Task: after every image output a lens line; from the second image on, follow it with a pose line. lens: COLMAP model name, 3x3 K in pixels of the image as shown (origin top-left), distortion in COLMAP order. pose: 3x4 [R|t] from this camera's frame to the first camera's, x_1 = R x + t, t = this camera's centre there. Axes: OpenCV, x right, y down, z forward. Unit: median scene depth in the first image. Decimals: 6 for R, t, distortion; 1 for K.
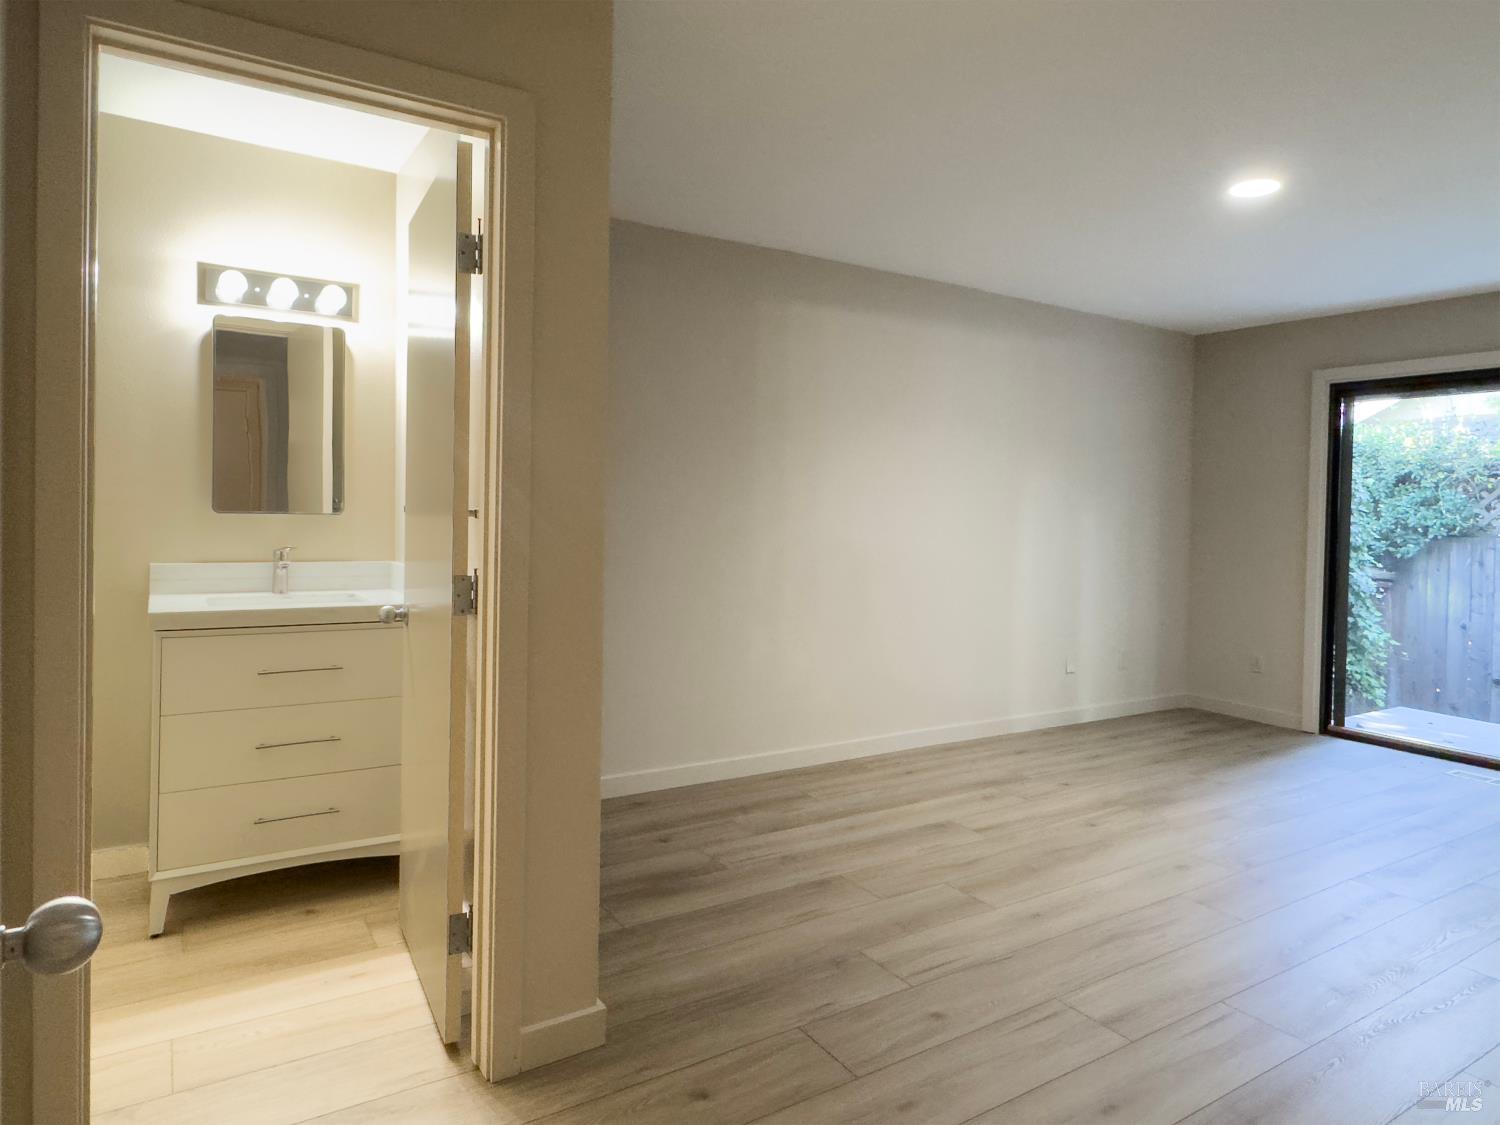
lens RADIAL K [[904.0, 0, 750.0], [0, 904.0, 562.5], [0, 0, 1]] dist [0.001567, 0.000047]
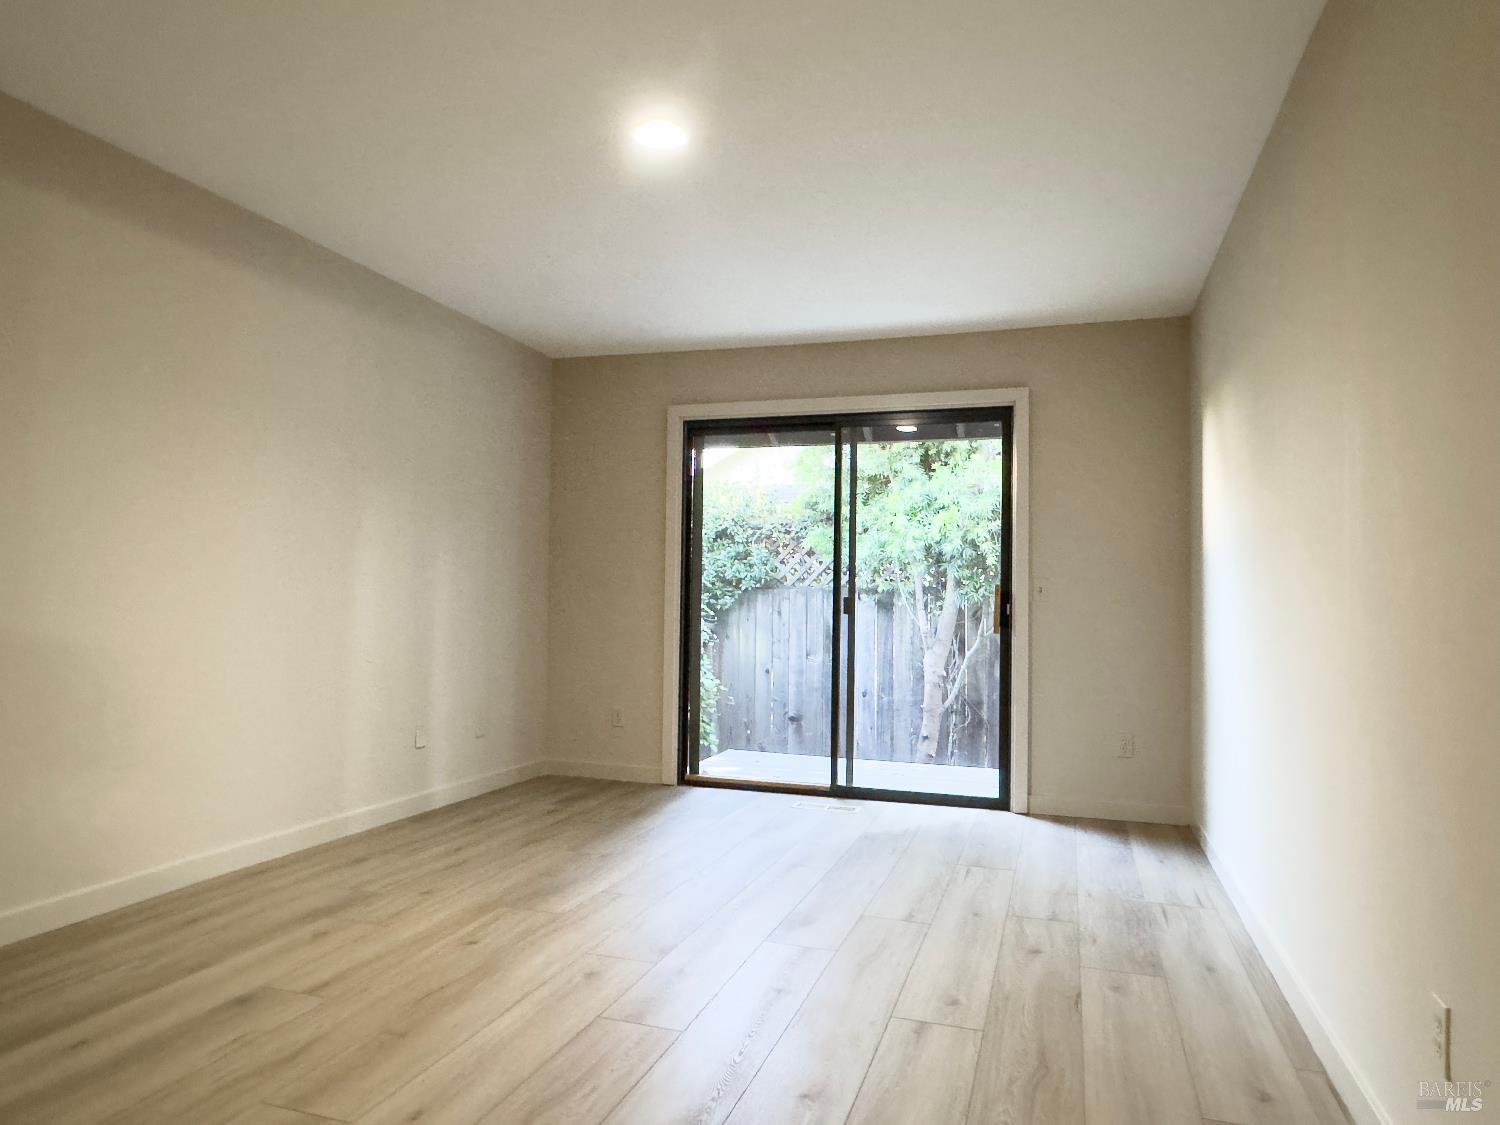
lens RADIAL K [[950.6, 0, 750.0], [0, 950.6, 562.5], [0, 0, 1]] dist [0.002831, -0.034419]
pose [[0.760803, 0.024499, 0.648520, 0.029500], [0.031356, 0.996733, -0.074438, 0.032065], [-0.648225, 0.076968, 0.757549, 0.170120]]
